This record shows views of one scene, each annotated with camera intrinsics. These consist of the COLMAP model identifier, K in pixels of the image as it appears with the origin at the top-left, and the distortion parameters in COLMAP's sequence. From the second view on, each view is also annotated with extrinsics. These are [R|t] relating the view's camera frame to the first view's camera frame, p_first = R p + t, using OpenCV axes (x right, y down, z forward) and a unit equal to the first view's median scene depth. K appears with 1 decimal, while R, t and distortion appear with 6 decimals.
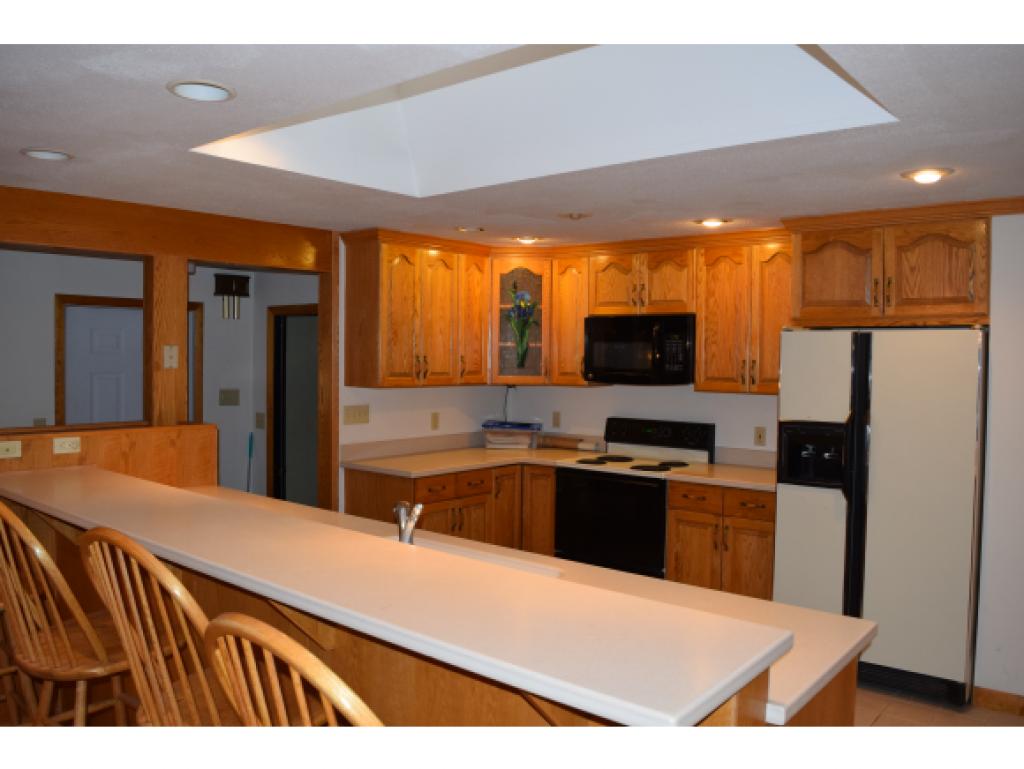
lens RADIAL K [[807.4, 0, 511.4], [0, 807.4, 382.7], [0, 0, 1]] dist [-0.083557, -0.008095]
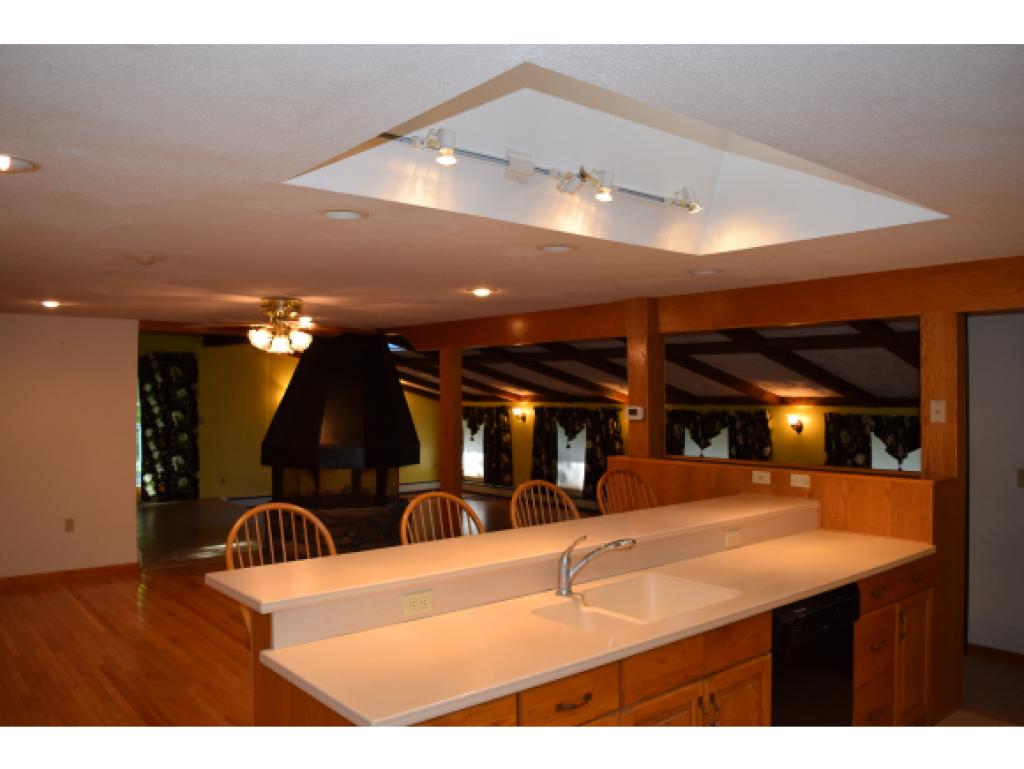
lens RADIAL K [[807.4, 0, 512.5], [0, 807.4, 384.9], [0, 0, 1]] dist [-0.083557, -0.008095]
pose [[-0.165479, -0.021940, -0.985969, 0.795650], [-0.033356, 0.999305, -0.016638, -0.038642], [0.985649, 0.030135, -0.166096, 0.764606]]
